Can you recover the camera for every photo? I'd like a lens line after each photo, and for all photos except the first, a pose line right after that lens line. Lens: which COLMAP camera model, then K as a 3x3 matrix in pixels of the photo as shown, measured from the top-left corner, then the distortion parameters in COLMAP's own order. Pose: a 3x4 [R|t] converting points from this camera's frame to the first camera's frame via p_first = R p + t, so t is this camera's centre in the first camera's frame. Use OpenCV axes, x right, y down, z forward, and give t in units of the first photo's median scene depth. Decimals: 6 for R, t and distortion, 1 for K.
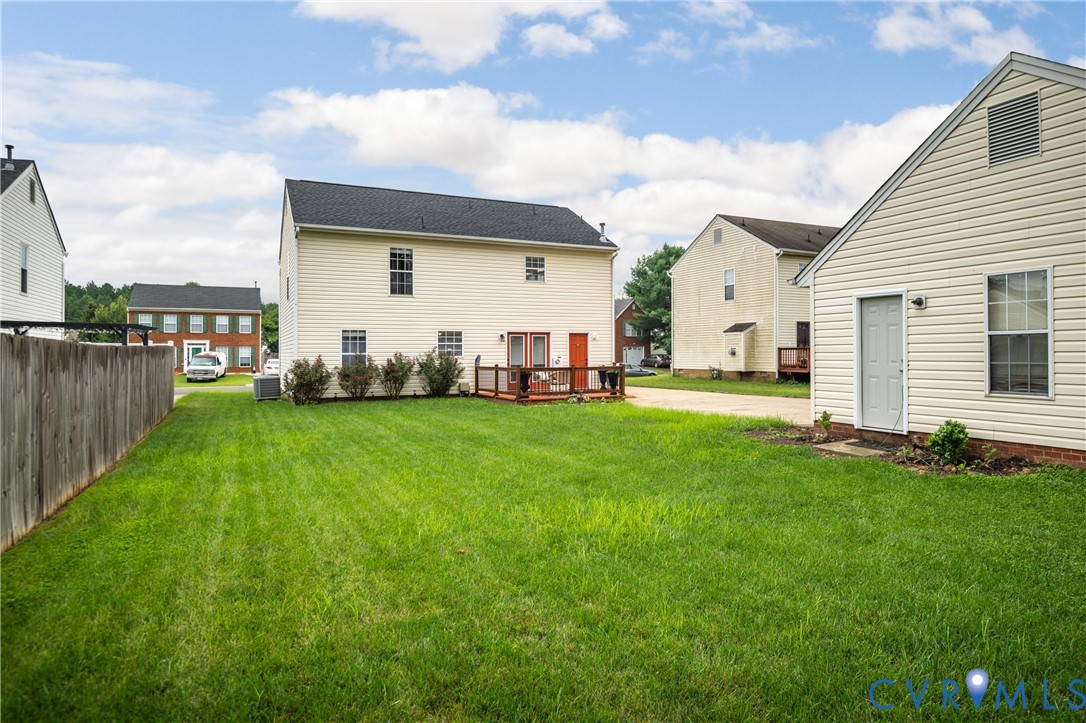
lens RADIAL K [[668.4, 0, 549.9], [0, 668.4, 355.2], [0, 0, 1]] dist [0.003666, -0.000146]
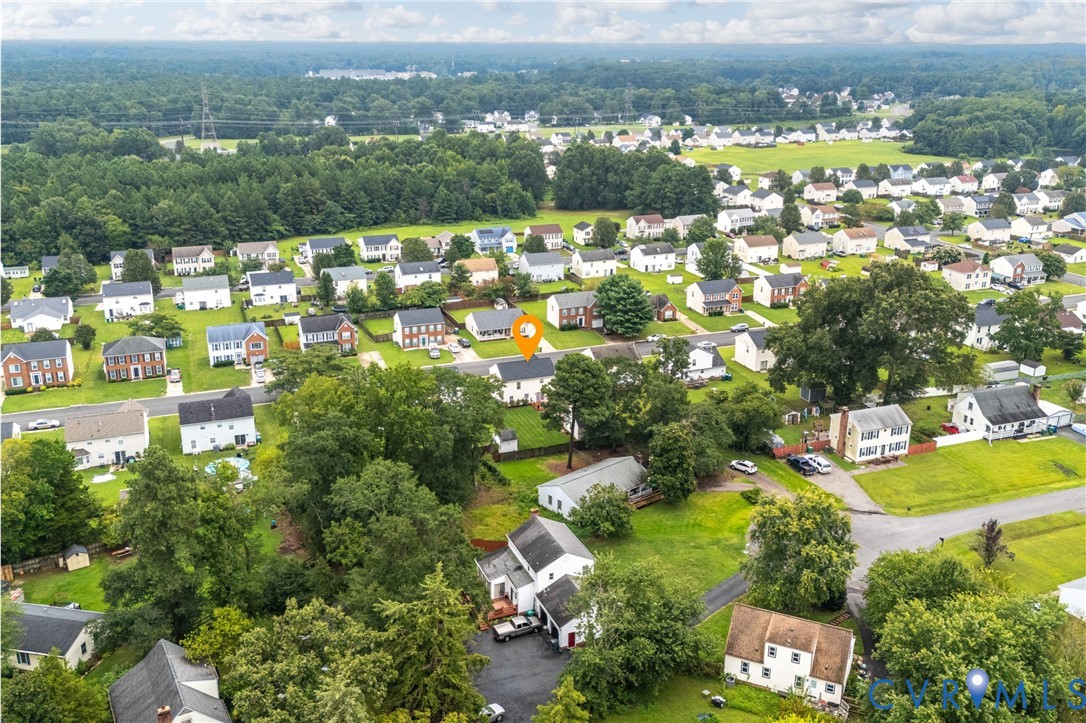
lens RADIAL K [[950.9, 0, 542.8], [0, 950.9, 360.7], [0, 0, 1]] dist [0.013715, 0.007360]
pose [[0.997481, 0.032810, -0.062898, 0.494113], [-0.011002, 0.947440, 0.319744, -2.922437], [0.070083, -0.318247, 0.945414, -6.632196]]
